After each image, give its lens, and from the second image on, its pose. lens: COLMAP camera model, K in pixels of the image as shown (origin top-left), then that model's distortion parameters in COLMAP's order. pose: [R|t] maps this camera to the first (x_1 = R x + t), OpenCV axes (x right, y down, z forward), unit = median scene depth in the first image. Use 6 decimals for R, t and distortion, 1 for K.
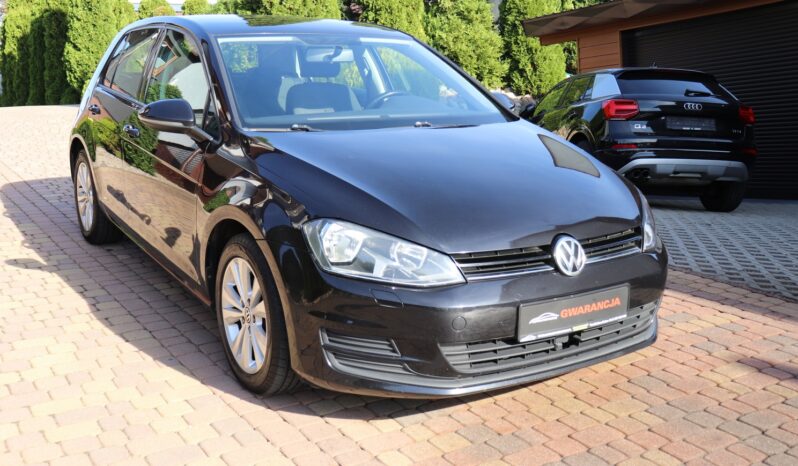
lens RADIAL K [[806.3, 0, 399.0], [0, 806.3, 233.0], [0, 0, 1]] dist [-0.070398, 0.118958]
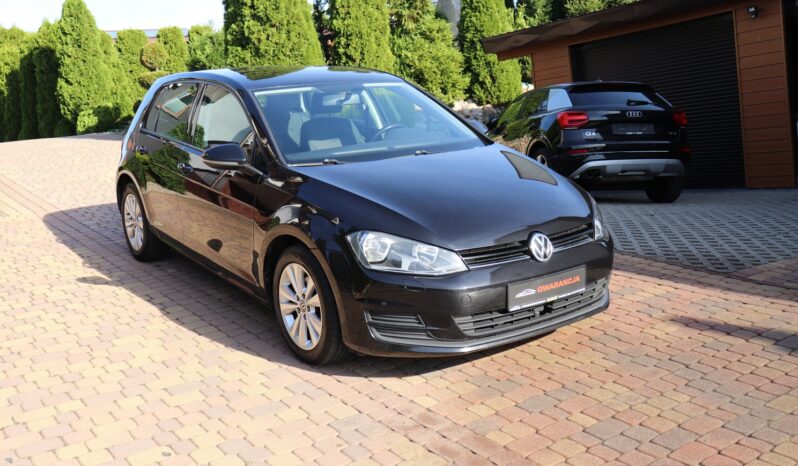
lens RADIAL K [[775.1, 0, 399.0], [0, 775.1, 233.0], [0, 0, 1]] dist [-0.055141, 0.006388]
pose [[0.997596, -0.057565, 0.038579, -0.054782], [0.057726, 0.998328, -0.003071, -0.003918], [-0.038337, 0.005290, 0.999251, -0.214121]]
